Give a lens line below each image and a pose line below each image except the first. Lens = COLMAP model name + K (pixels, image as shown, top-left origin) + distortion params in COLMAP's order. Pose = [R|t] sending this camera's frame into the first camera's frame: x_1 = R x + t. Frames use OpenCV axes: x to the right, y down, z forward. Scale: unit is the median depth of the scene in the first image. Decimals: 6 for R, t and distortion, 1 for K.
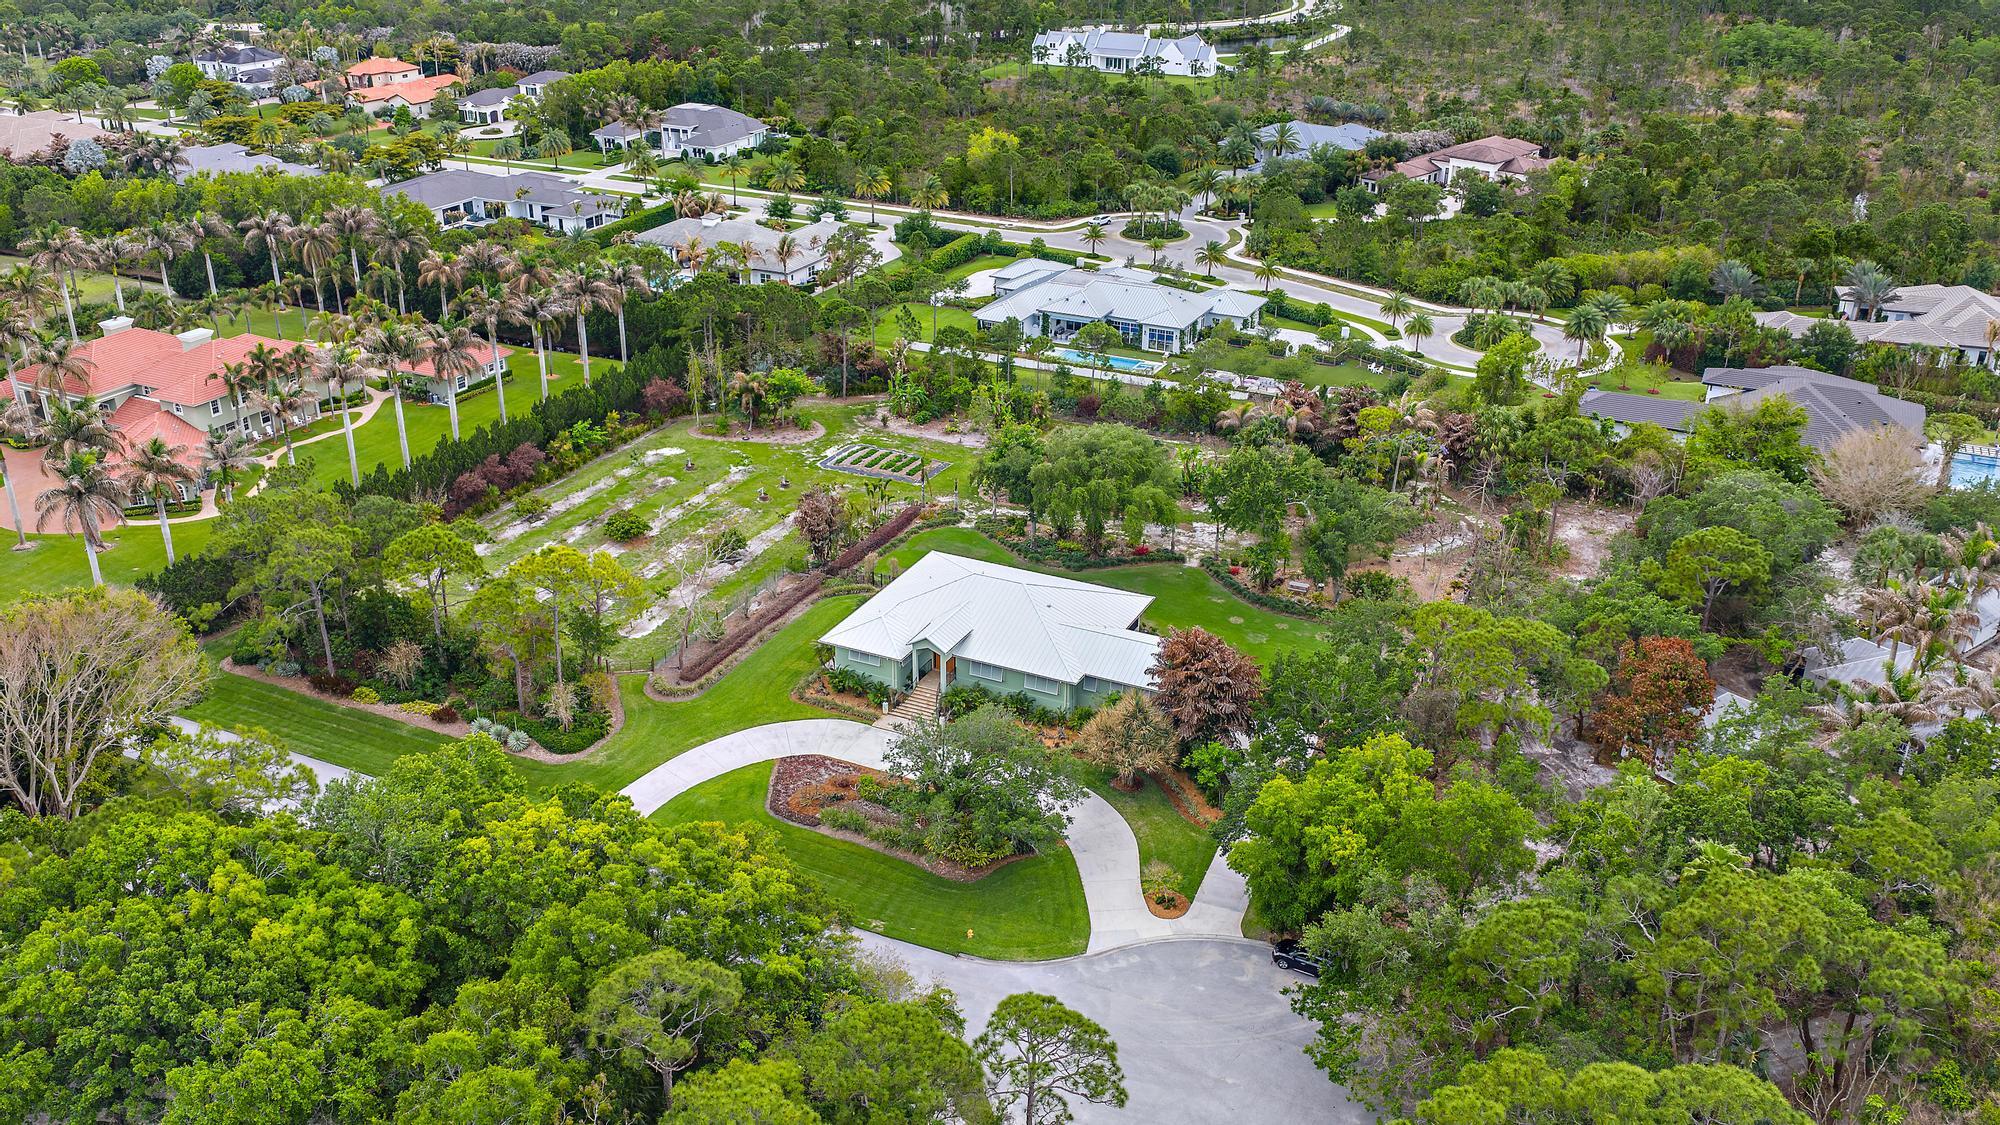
lens RADIAL K [[1658.0, 0, 1000.0], [0, 1658.0, 562.5], [0, 0, 1]] dist [0.009826, 0.006451]
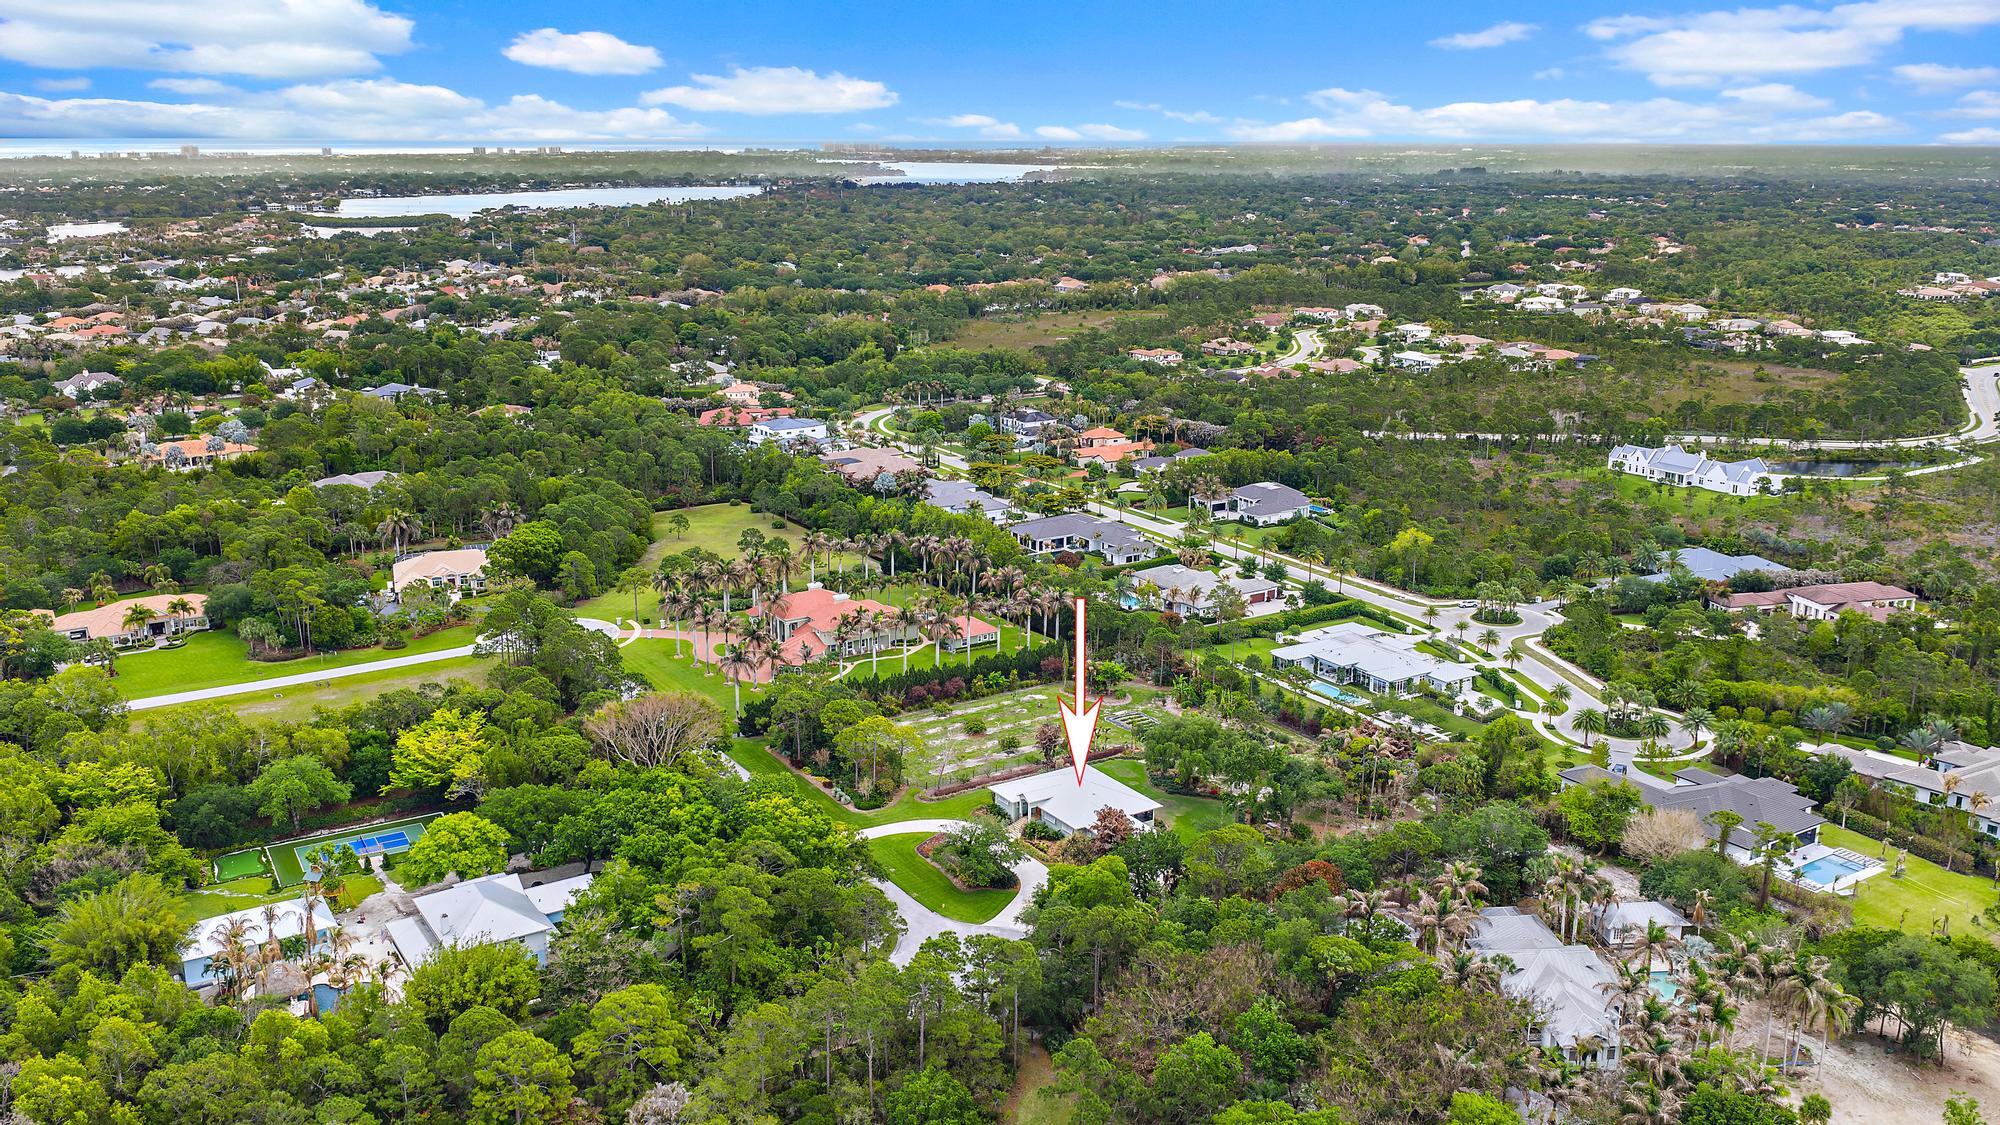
lens RADIAL K [[1658.0, 0, 1000.0], [0, 1658.0, 562.5], [0, 0, 1]] dist [0.009826, 0.006451]
pose [[0.847684, 0.128855, -0.514615, 0.636311], [-0.216793, 0.969497, -0.114350, 0.006080], [0.484183, 0.208498, 0.849762, -0.545638]]
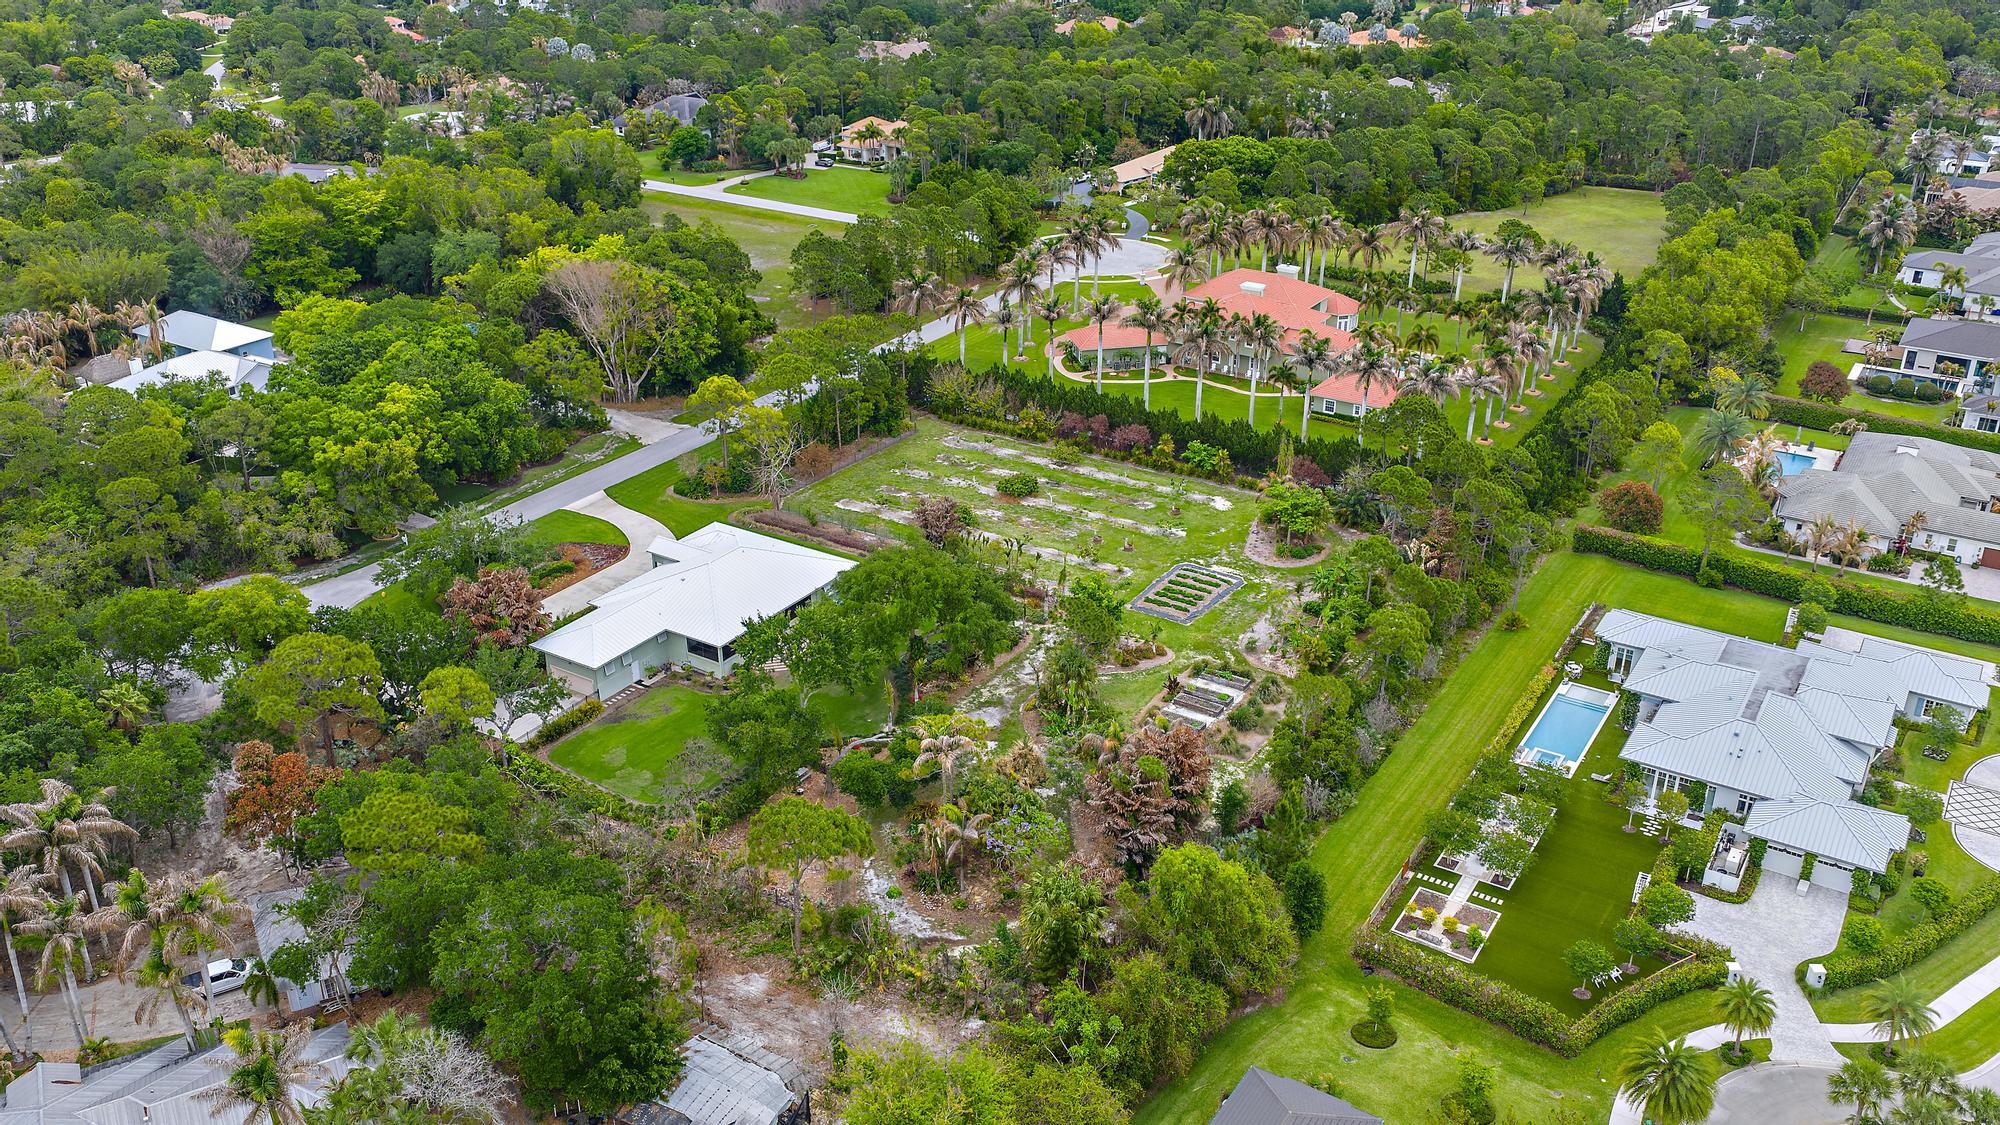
lens RADIAL K [[1658.0, 0, 1000.0], [0, 1658.0, 562.5], [0, 0, 1]] dist [0.009826, 0.006451]
pose [[-0.119387, 0.411771, -0.903433, 0.741357], [-0.417492, 0.804762, 0.421969, -0.401779], [0.900804, 0.427554, 0.075833, 0.773255]]
